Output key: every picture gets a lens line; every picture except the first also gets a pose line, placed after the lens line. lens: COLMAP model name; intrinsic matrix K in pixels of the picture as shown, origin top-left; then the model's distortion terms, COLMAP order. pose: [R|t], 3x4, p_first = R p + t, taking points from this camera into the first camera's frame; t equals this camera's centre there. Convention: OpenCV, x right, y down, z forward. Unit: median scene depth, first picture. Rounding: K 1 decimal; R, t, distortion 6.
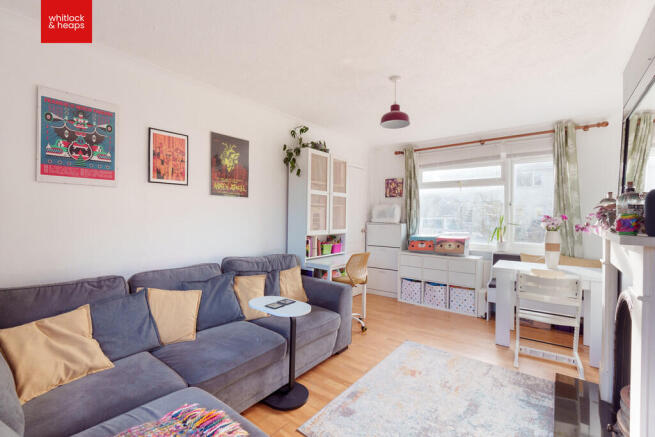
lens RADIAL K [[299.6, 0, 327.8], [0, 299.6, 217.1], [0, 0, 1]] dist [-0.002115, -0.000201]
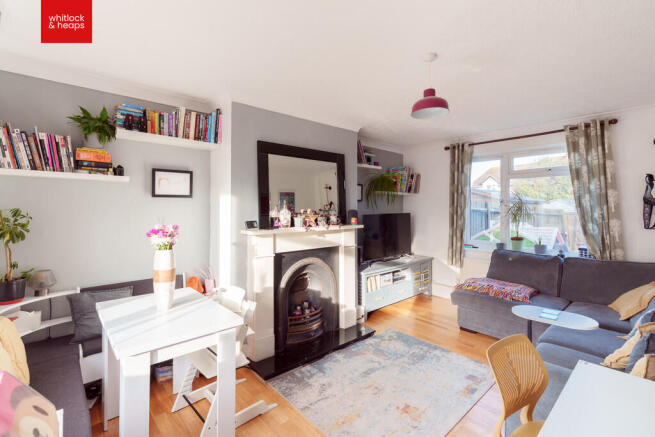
lens RADIAL K [[299.6, 0, 327.6], [0, 299.6, 214.0], [0, 0, 1]] dist [-0.002115, -0.000201]
pose [[-0.984156, -0.015947, 0.176584, 0.395416], [-0.013367, 0.999786, 0.015789, -0.053852], [-0.176798, 0.013178, -0.984159, 2.040270]]
